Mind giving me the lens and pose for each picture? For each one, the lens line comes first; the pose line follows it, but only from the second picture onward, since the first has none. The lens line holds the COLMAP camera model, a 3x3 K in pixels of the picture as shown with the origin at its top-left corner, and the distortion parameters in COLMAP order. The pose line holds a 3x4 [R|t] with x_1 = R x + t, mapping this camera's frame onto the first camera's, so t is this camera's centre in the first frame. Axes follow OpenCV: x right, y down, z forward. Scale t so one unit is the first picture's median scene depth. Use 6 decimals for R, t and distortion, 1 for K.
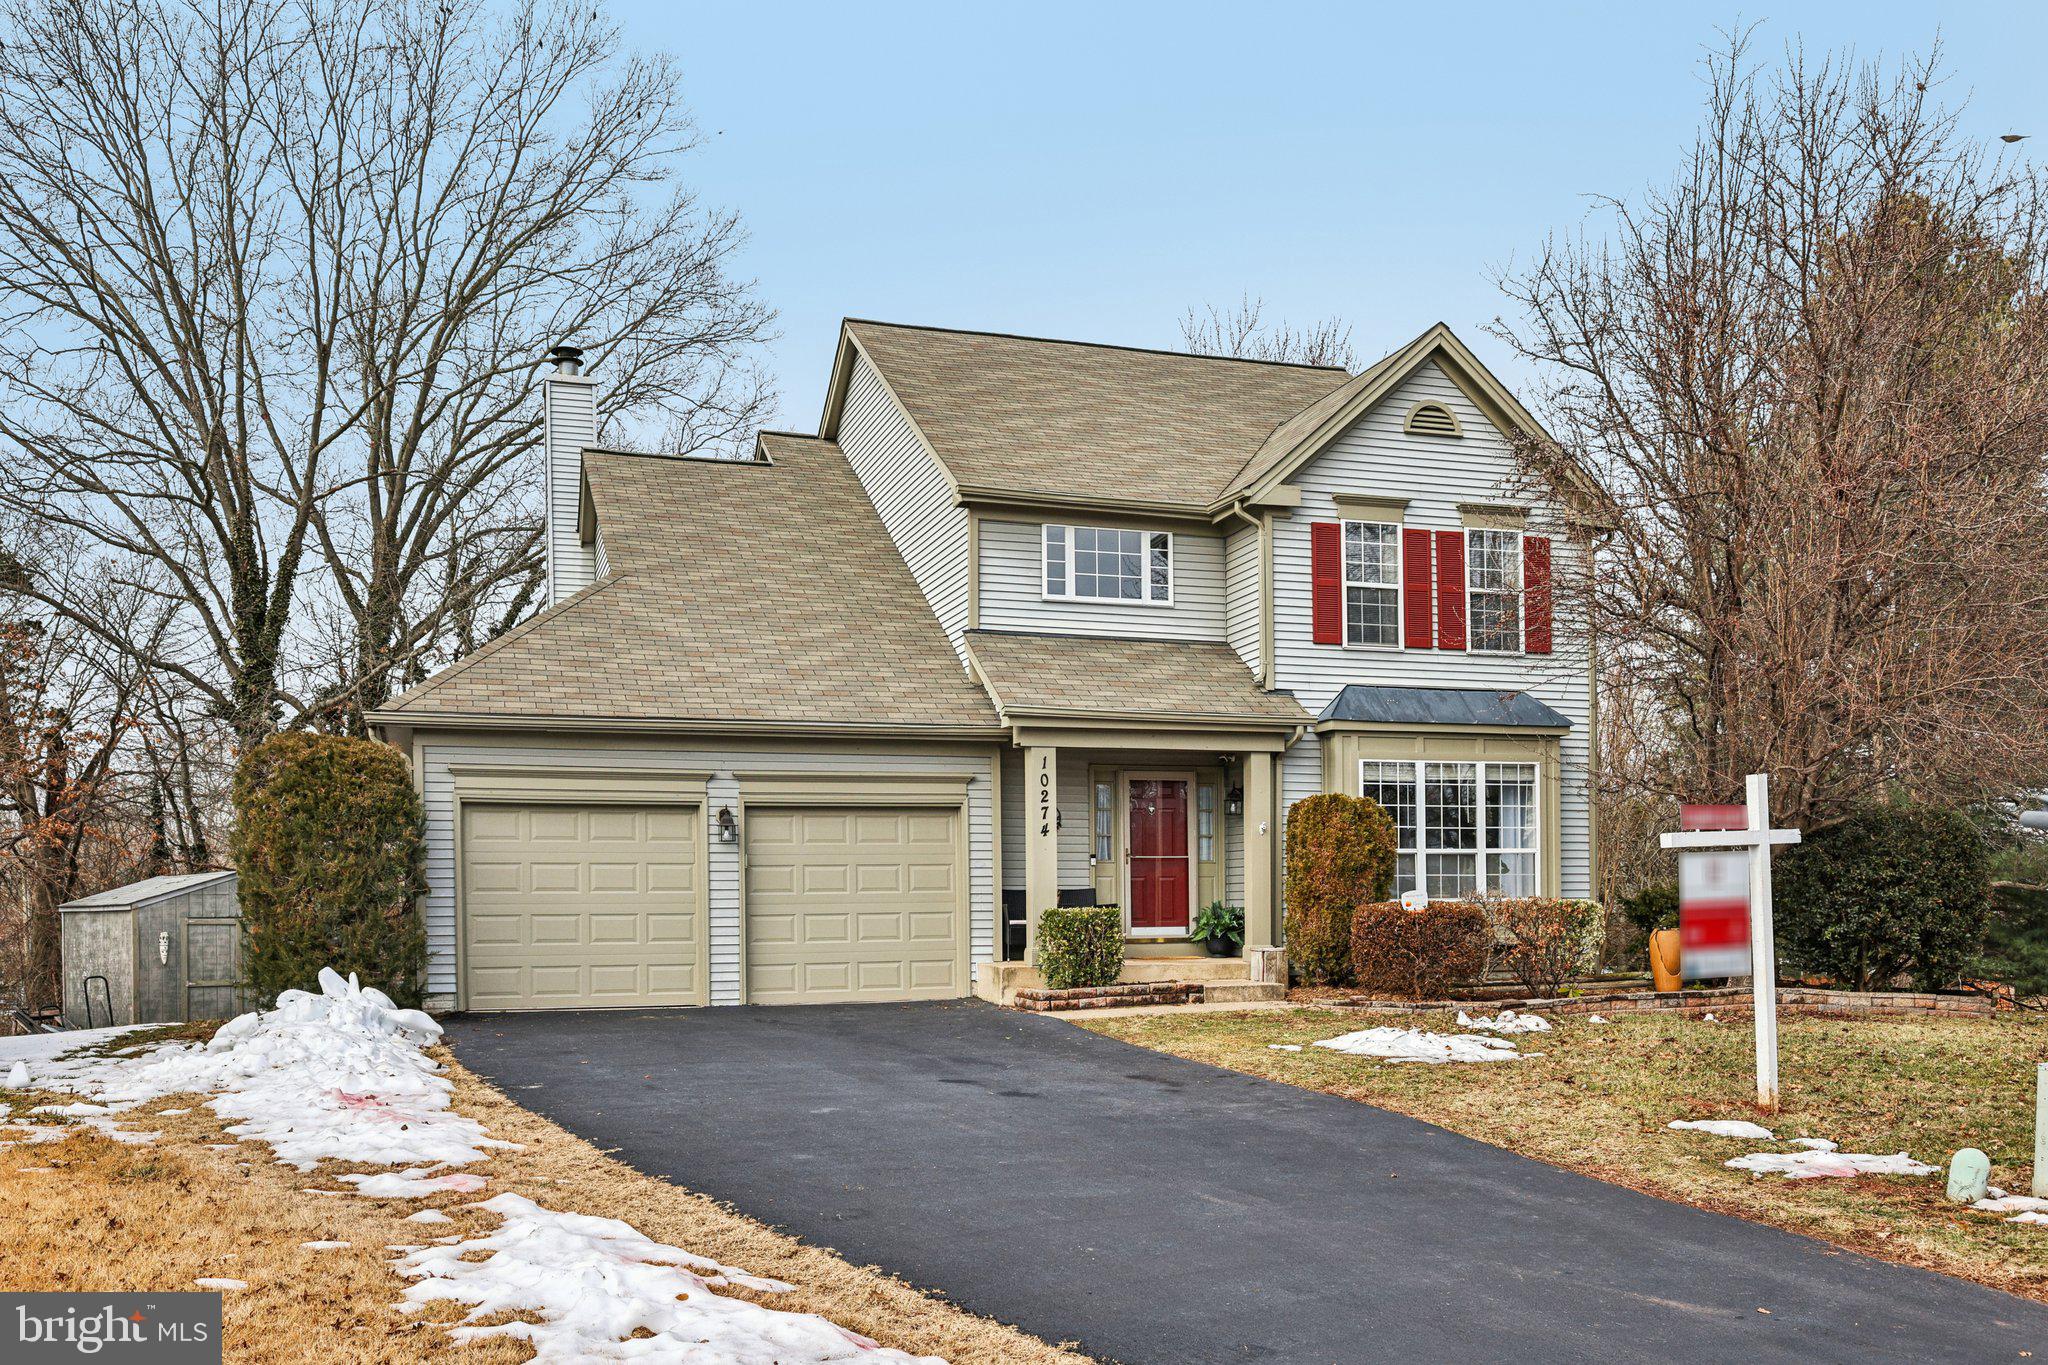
lens RADIAL K [[1692.1, 0, 1024.0], [0, 1692.1, 682.5], [0, 0, 1]] dist [0.003265, -0.002445]
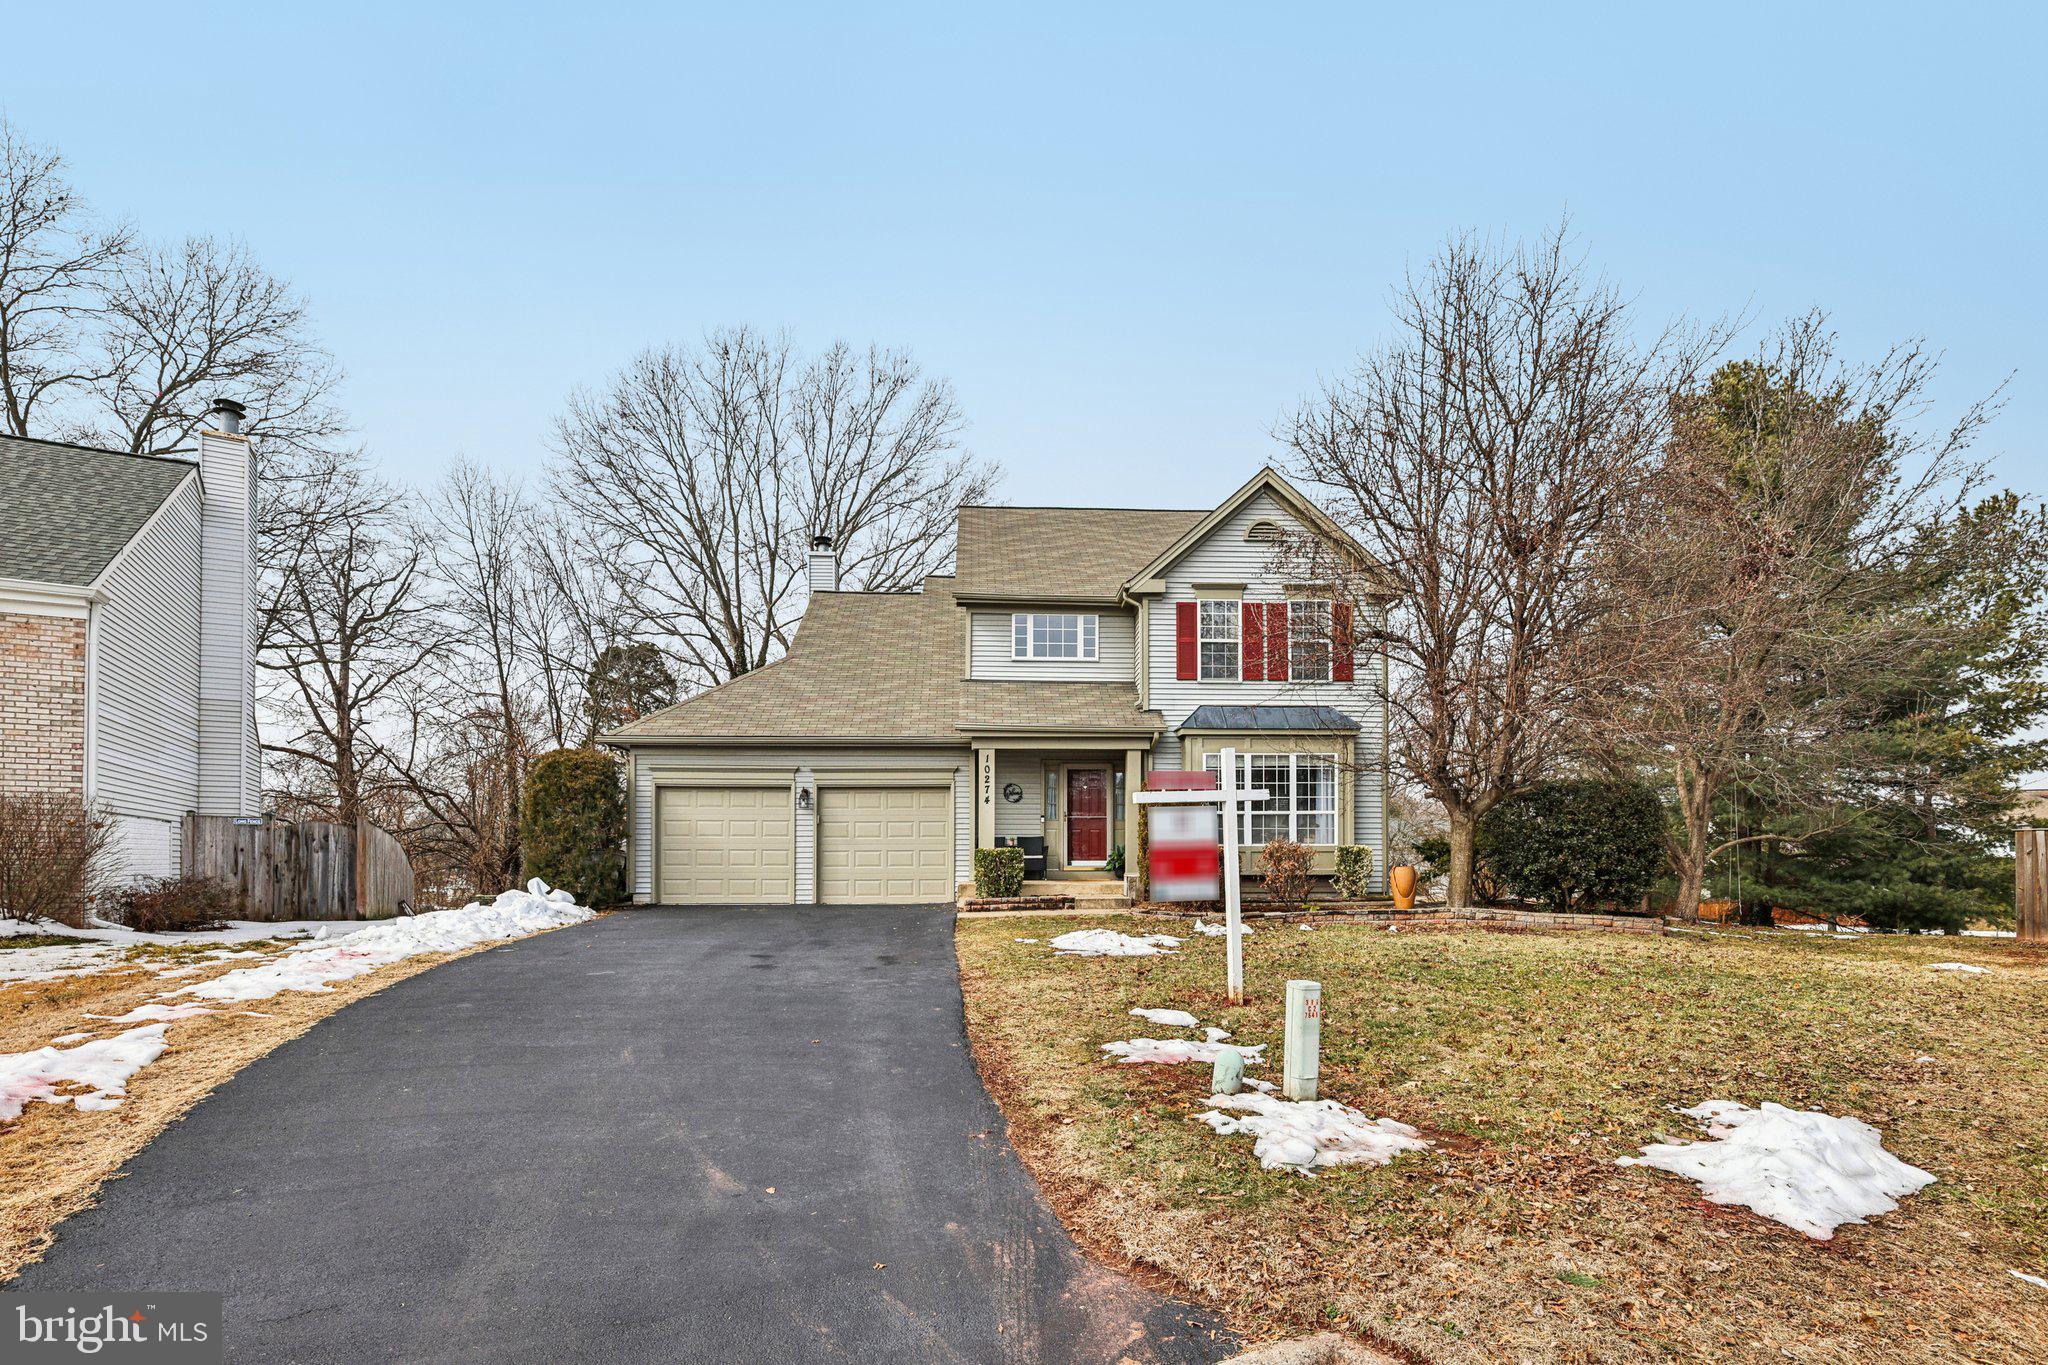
lens RADIAL K [[922.4, 0, 1022.6], [0, 922.4, 730.3], [0, 0, 1]] dist [0.002530, 0.000045]
pose [[0.964428, -0.026651, -0.263000, 0.259302], [0.027588, 0.999619, -0.000128, 0.019904], [0.262904, -0.007132, 0.964796, 0.145164]]
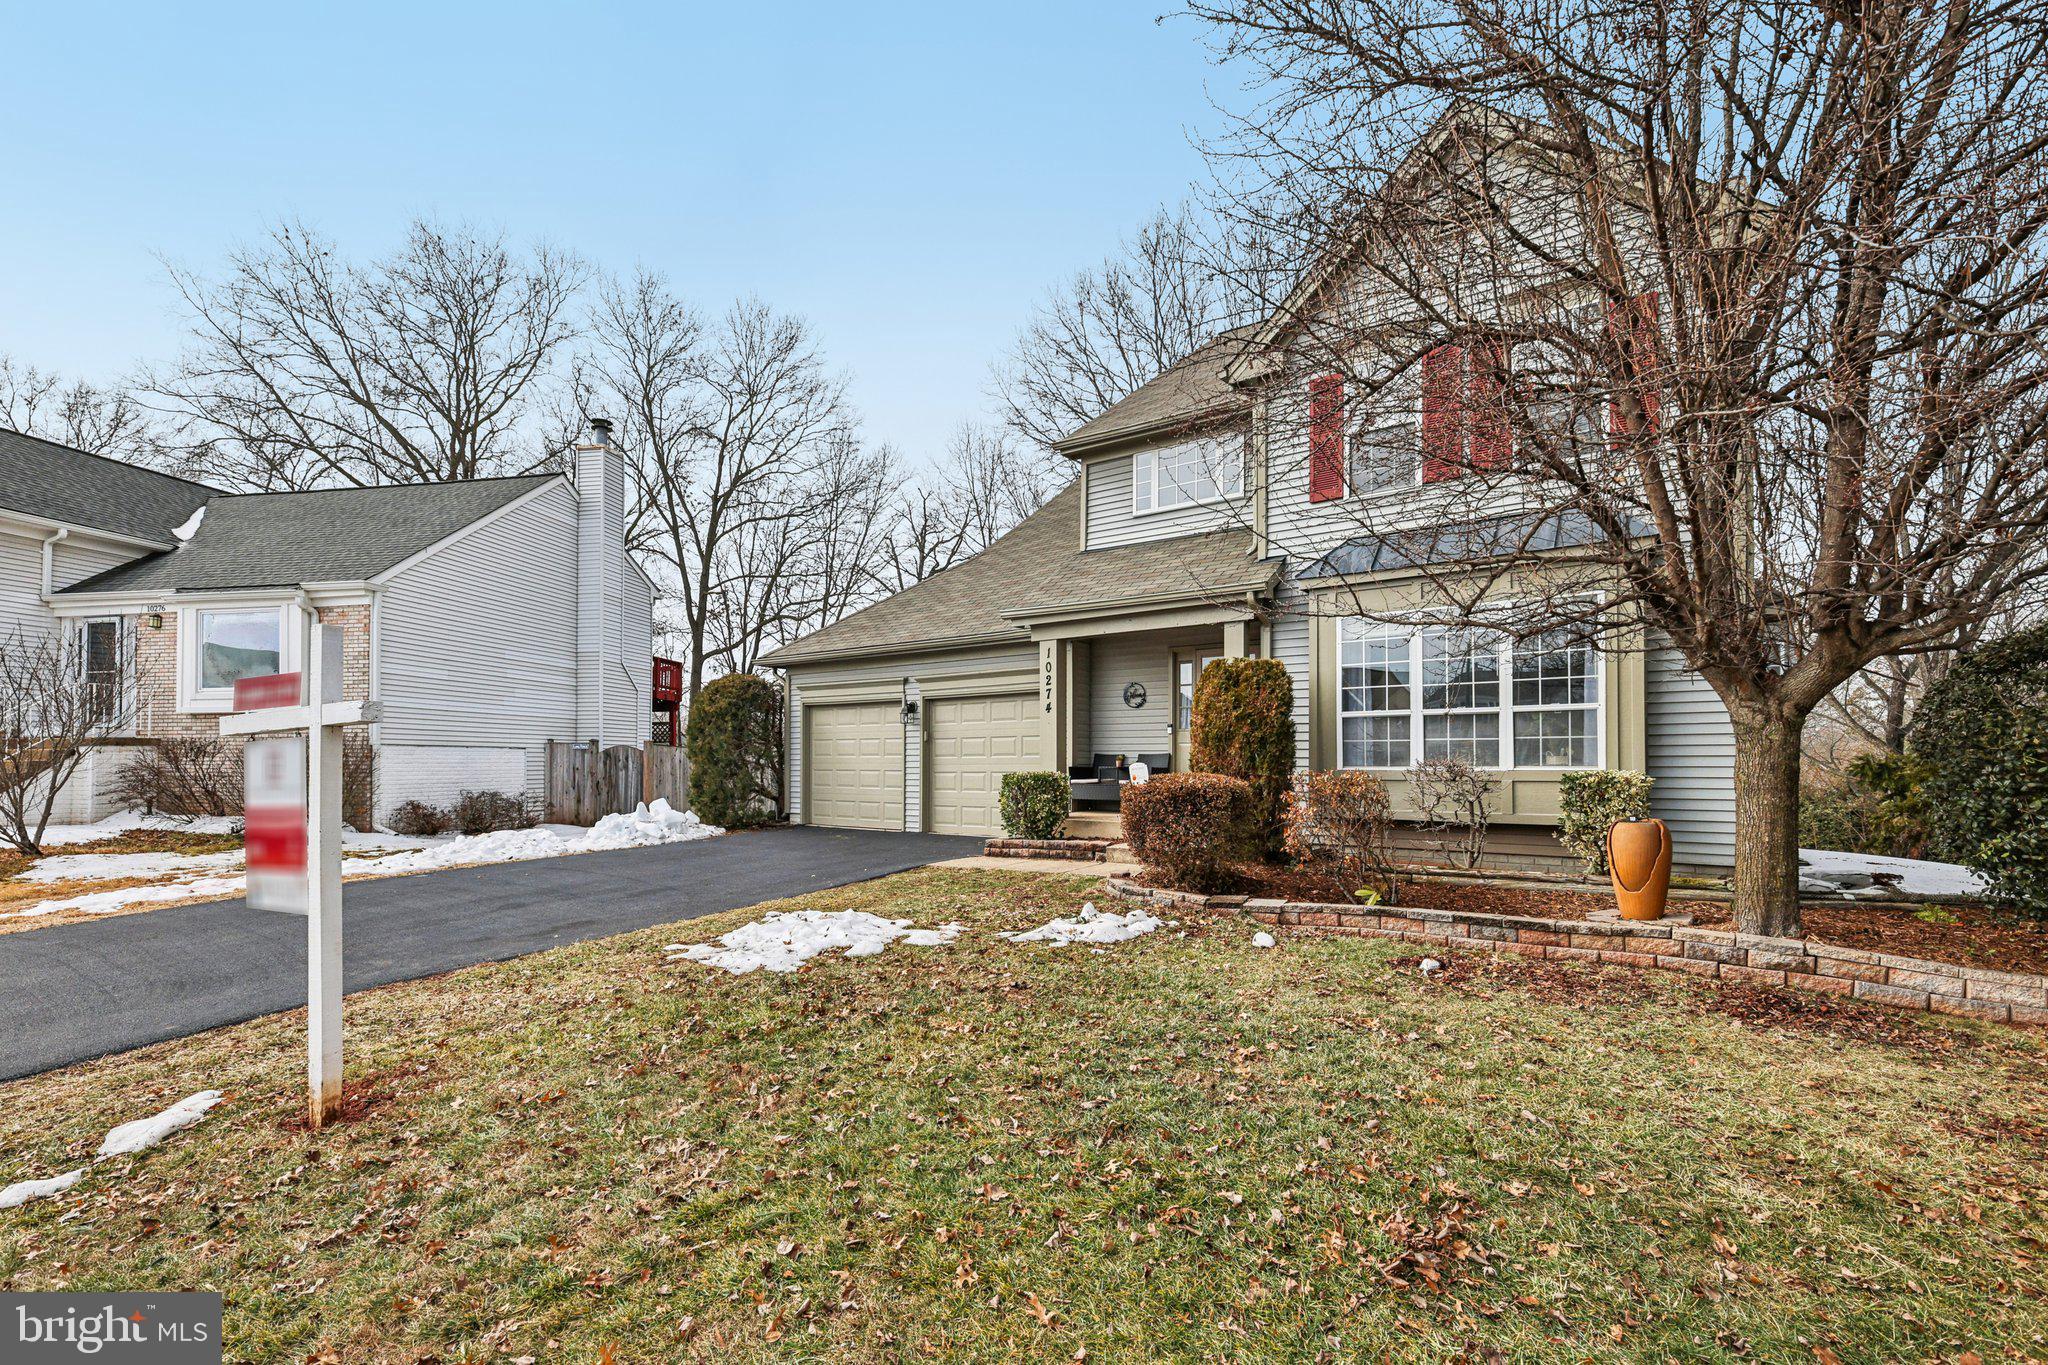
lens RADIAL K [[922.4, 0, 1022.6], [0, 922.4, 730.3], [0, 0, 1]] dist [0.002530, 0.000045]
pose [[0.561126, -0.017319, -0.827549, 0.507675], [0.111448, 0.992258, 0.054802, 0.060379], [0.820193, -0.122980, 0.558712, 0.570353]]
